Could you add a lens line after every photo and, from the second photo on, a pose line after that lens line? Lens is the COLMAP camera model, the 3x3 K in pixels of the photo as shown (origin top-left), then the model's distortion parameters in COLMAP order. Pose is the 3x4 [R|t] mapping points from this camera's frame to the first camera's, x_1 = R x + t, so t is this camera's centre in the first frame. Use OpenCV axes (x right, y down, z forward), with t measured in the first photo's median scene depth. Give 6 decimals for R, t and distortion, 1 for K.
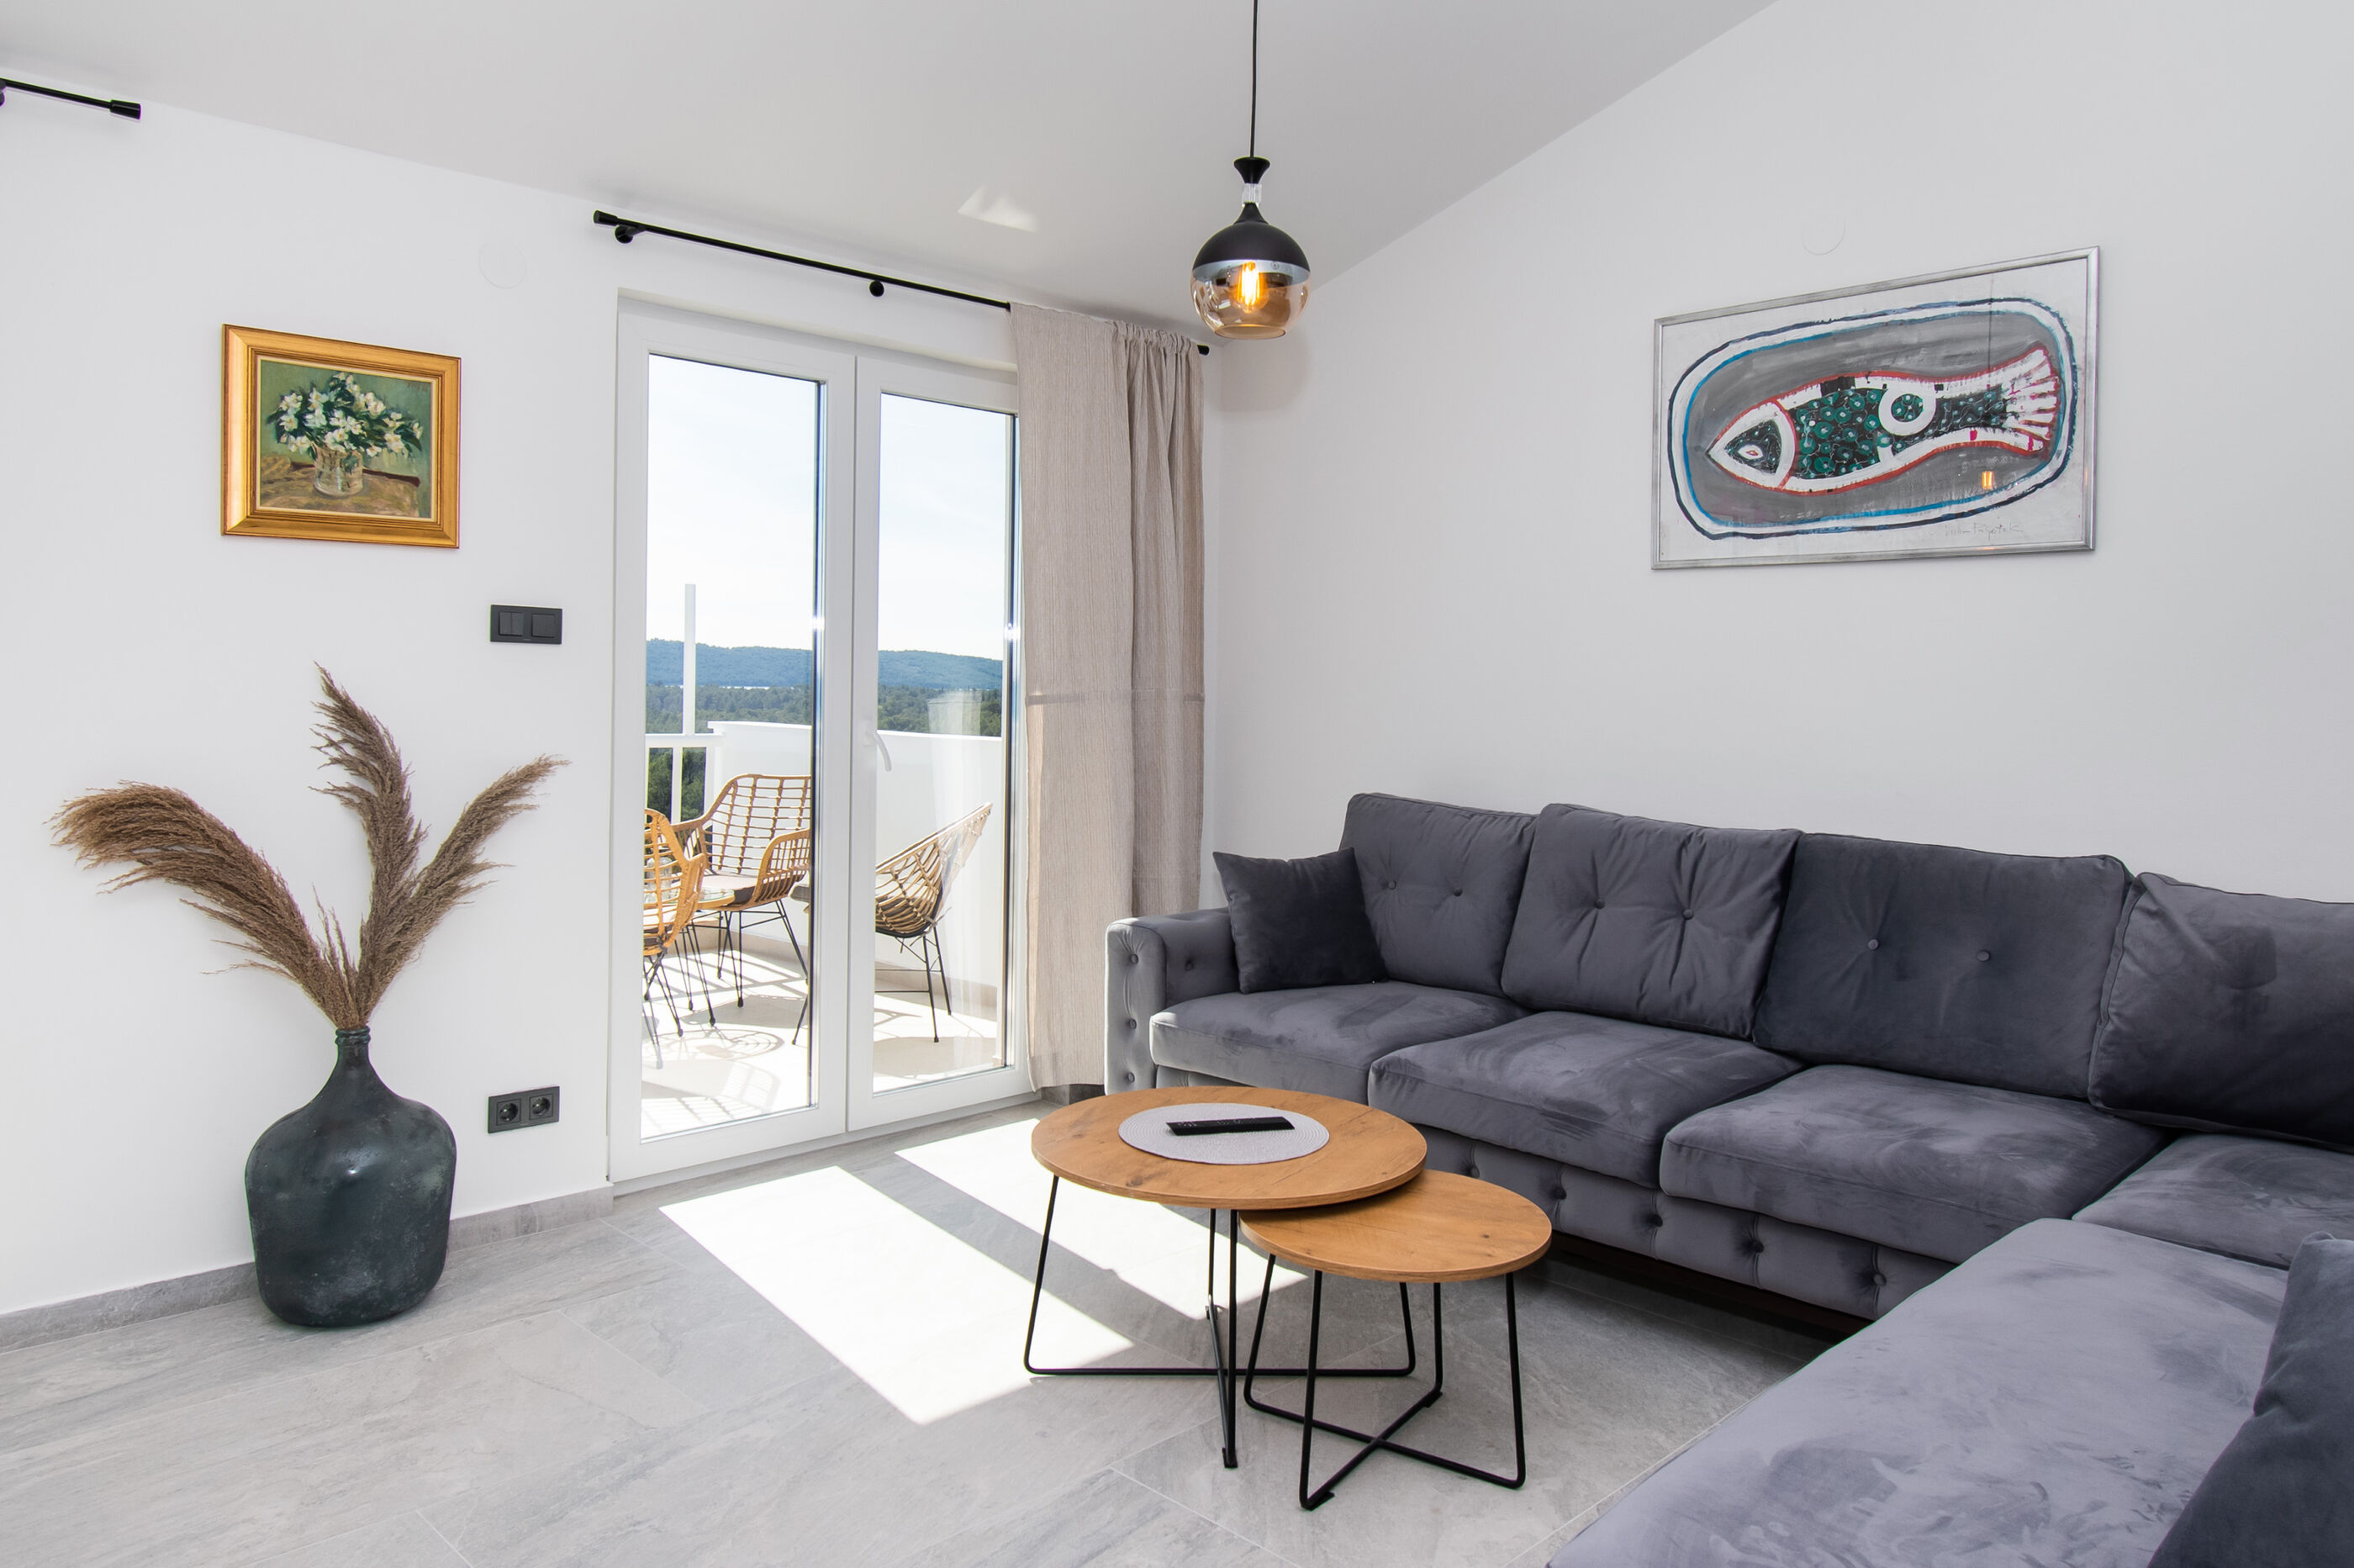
lens RADIAL K [[1567.3, 0, 1218.5], [0, 1567.3, 703.2], [0, 0, 1]] dist [-0.007227, -0.001785]
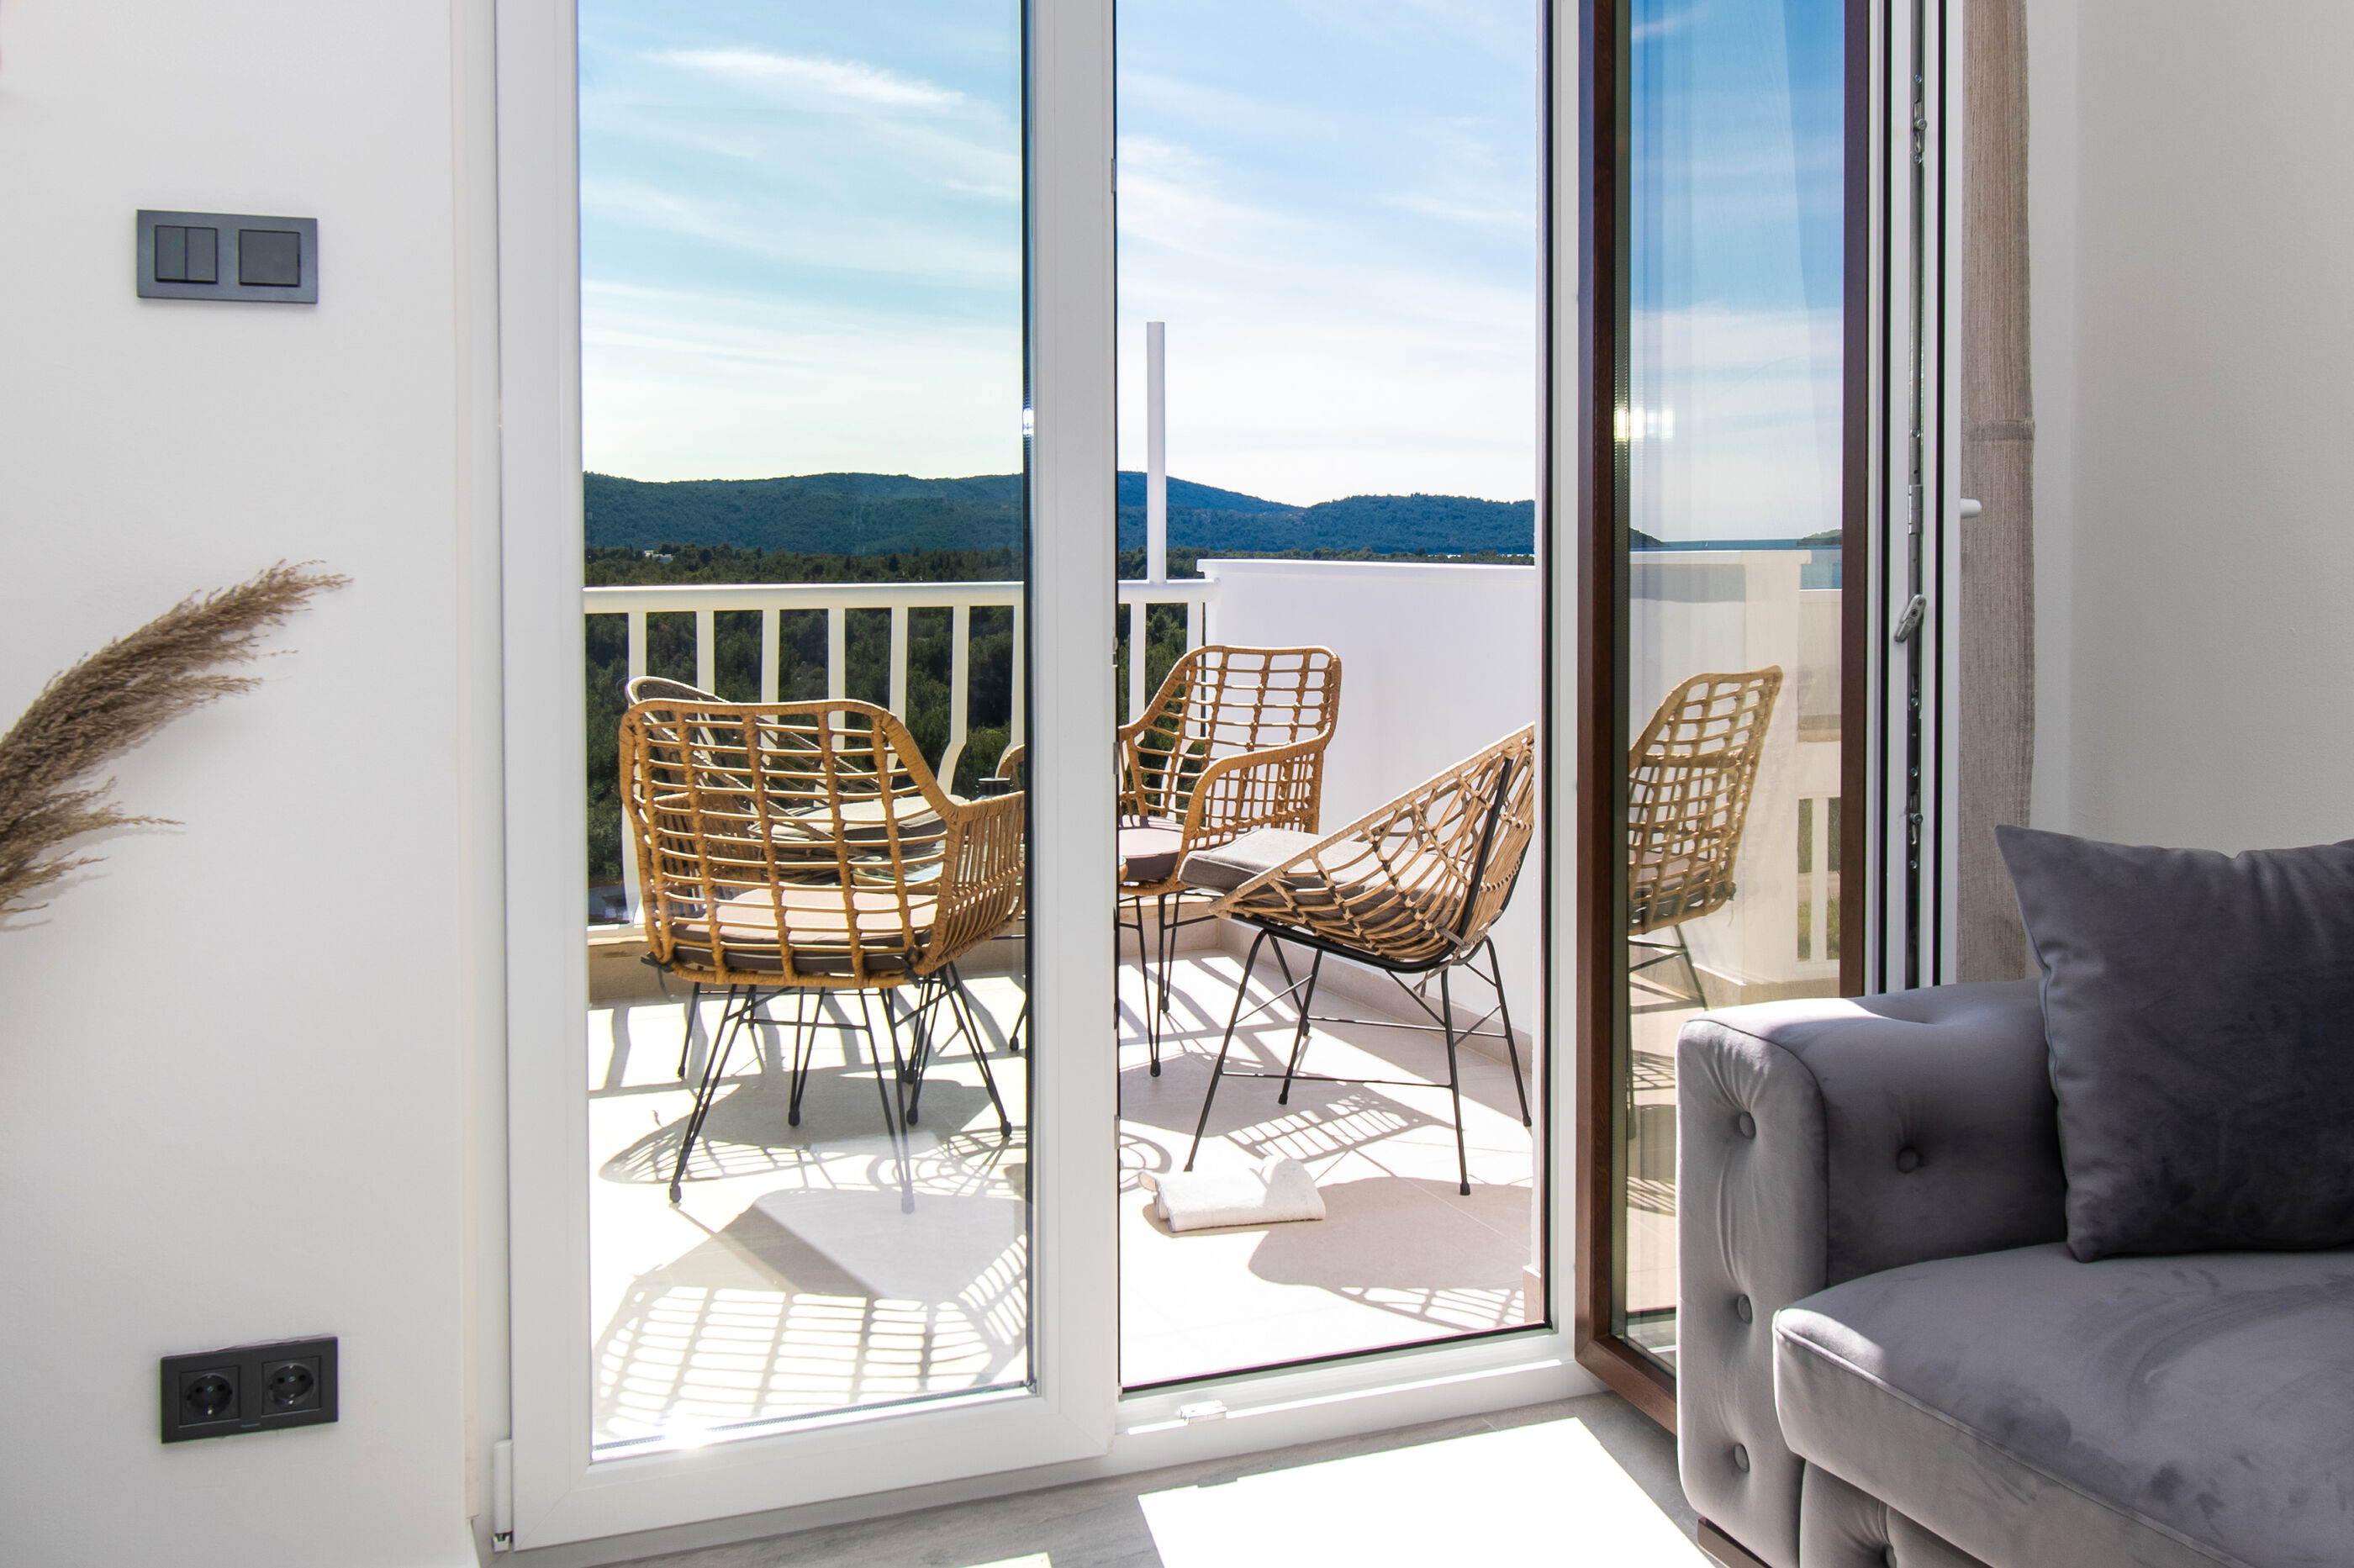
lens RADIAL K [[2118.3, 0, 1262.3], [0, 2118.3, 638.0], [0, 0, 1]] dist [-0.041295, 0.010846]
pose [[0.904769, -0.007371, -0.425839, 0.056084], [0.022564, 0.999276, 0.030644, 0.042568], [0.425305, -0.037335, 0.904280, 0.604138]]
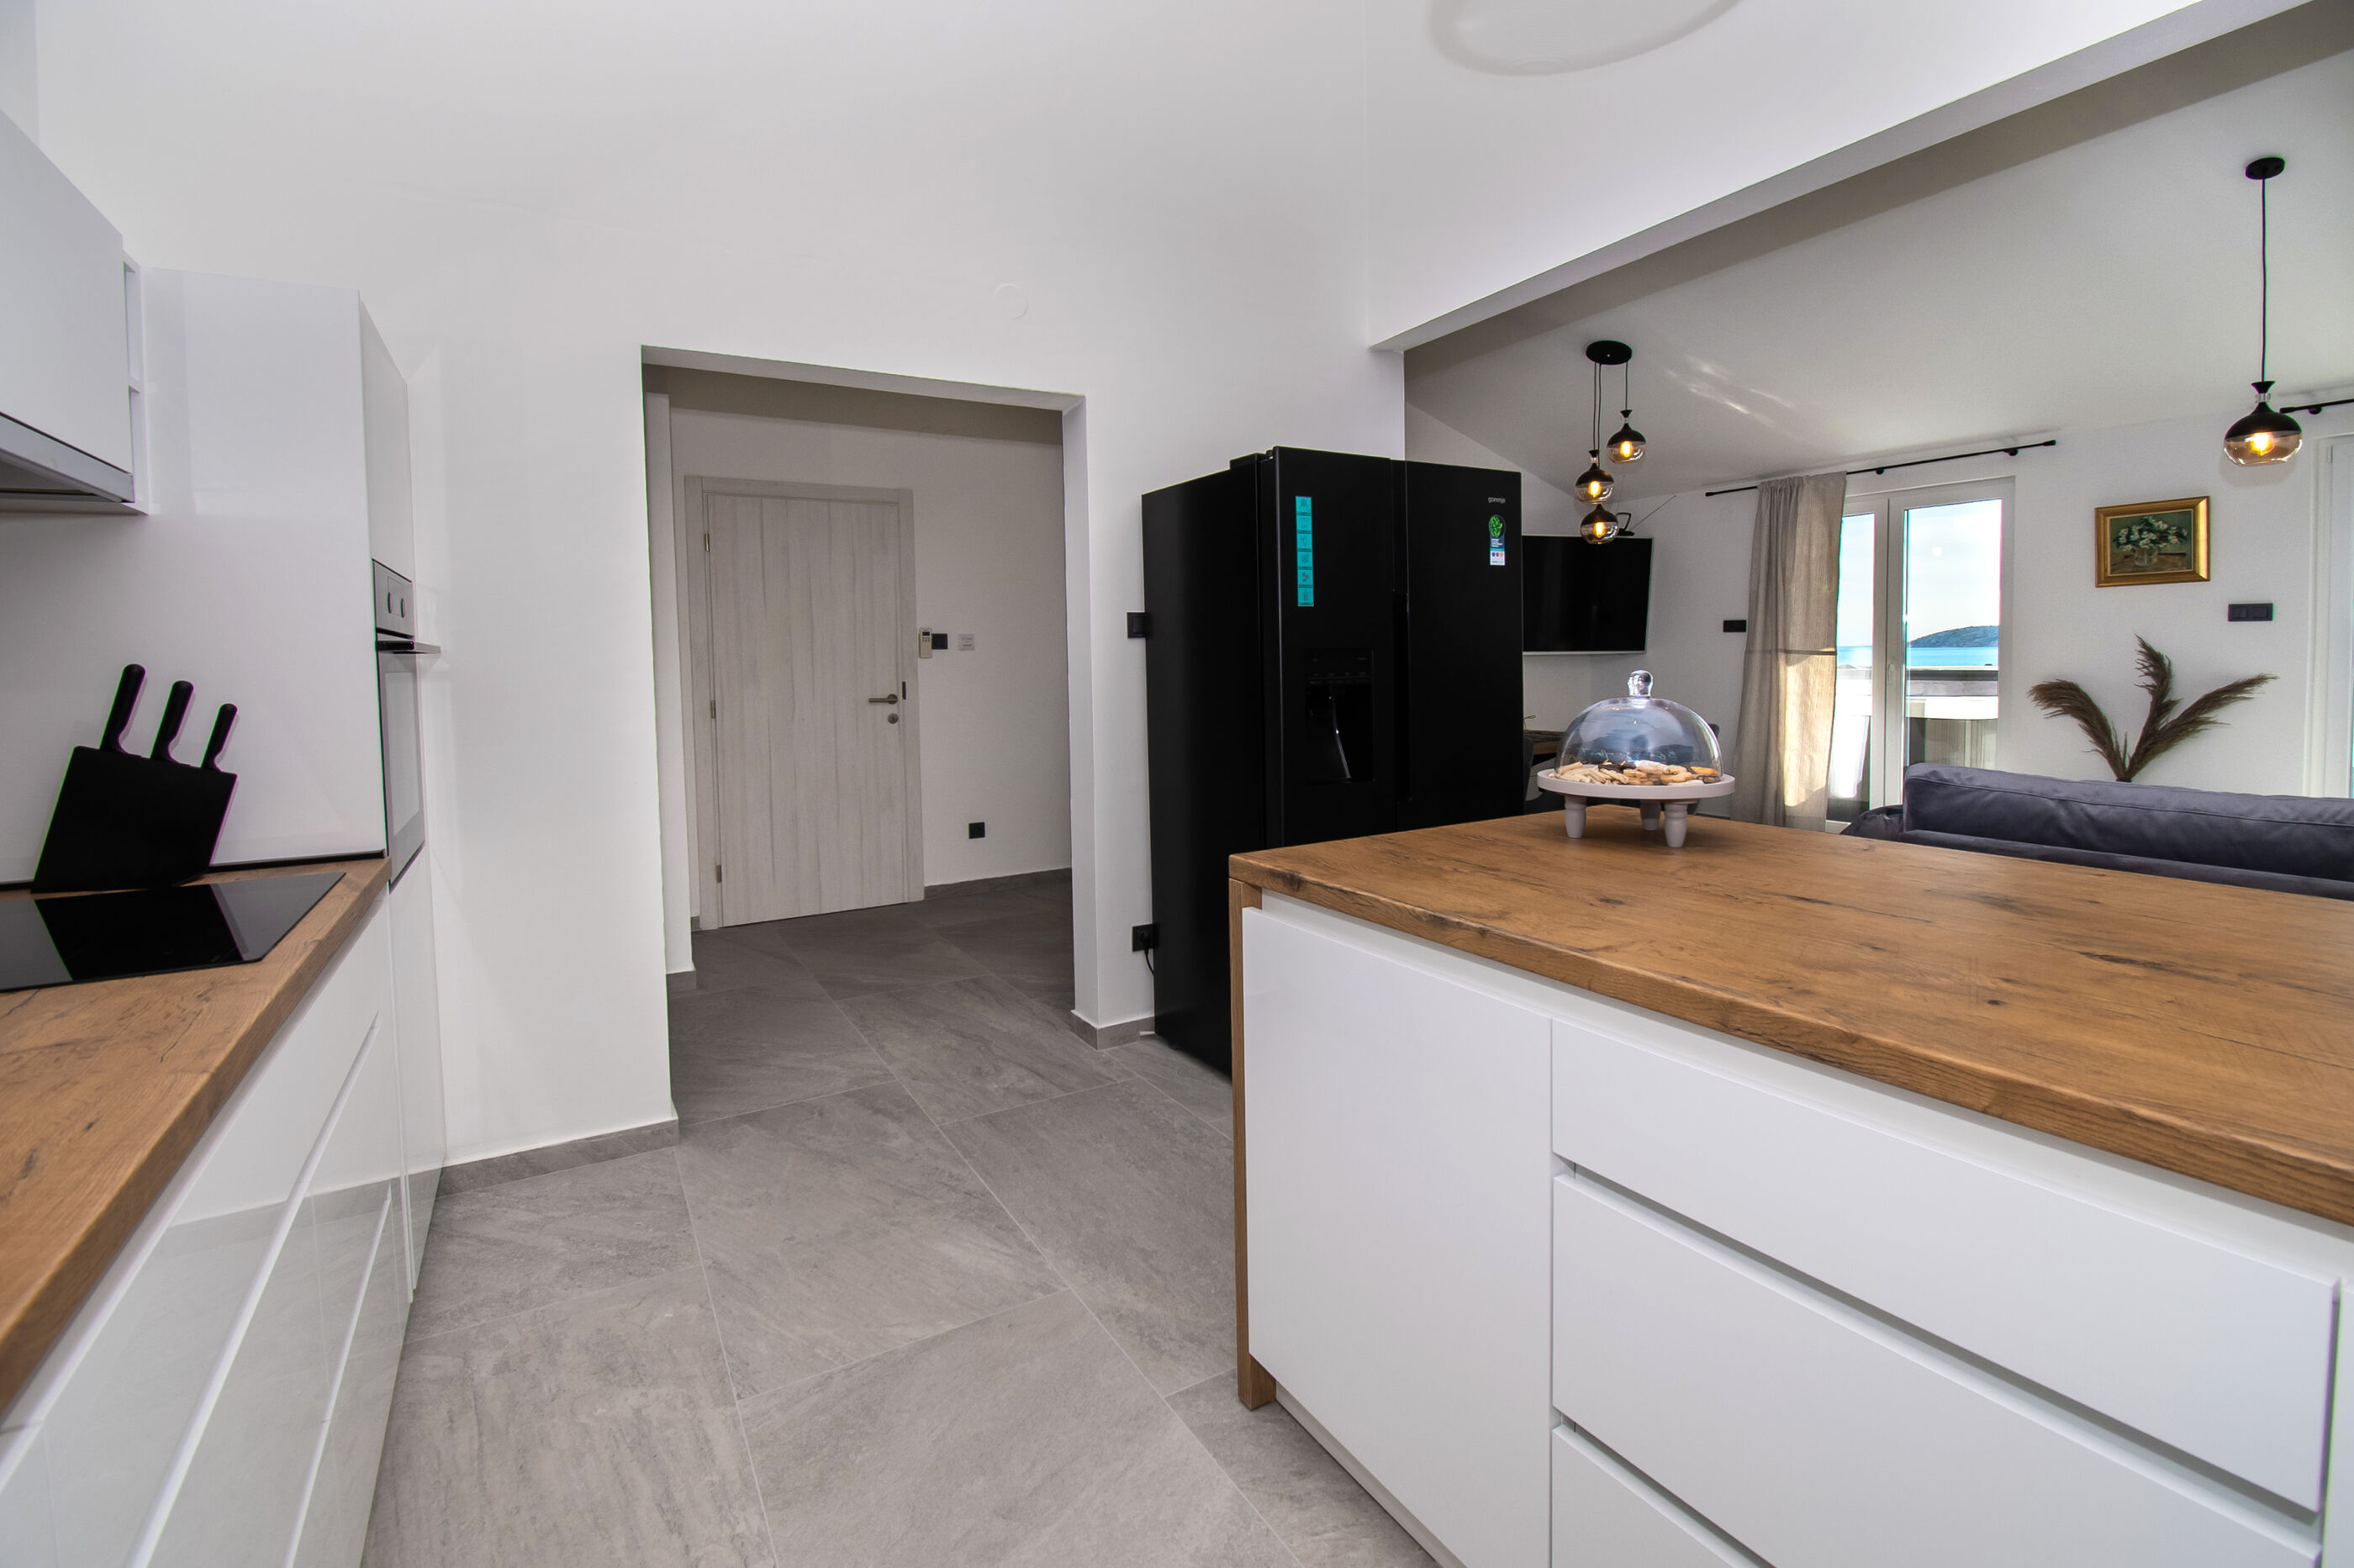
lens RADIAL K [[1075.8, 0, 1087.1], [0, 1075.8, 696.6], [0, 0, 1]] dist [0.003673, -0.013194]
pose [[-0.325977, 0.023658, -0.945081, 1.433979], [0.000982, 0.999695, 0.024687, 0.026816], [0.945377, 0.007119, -0.325901, -0.017938]]
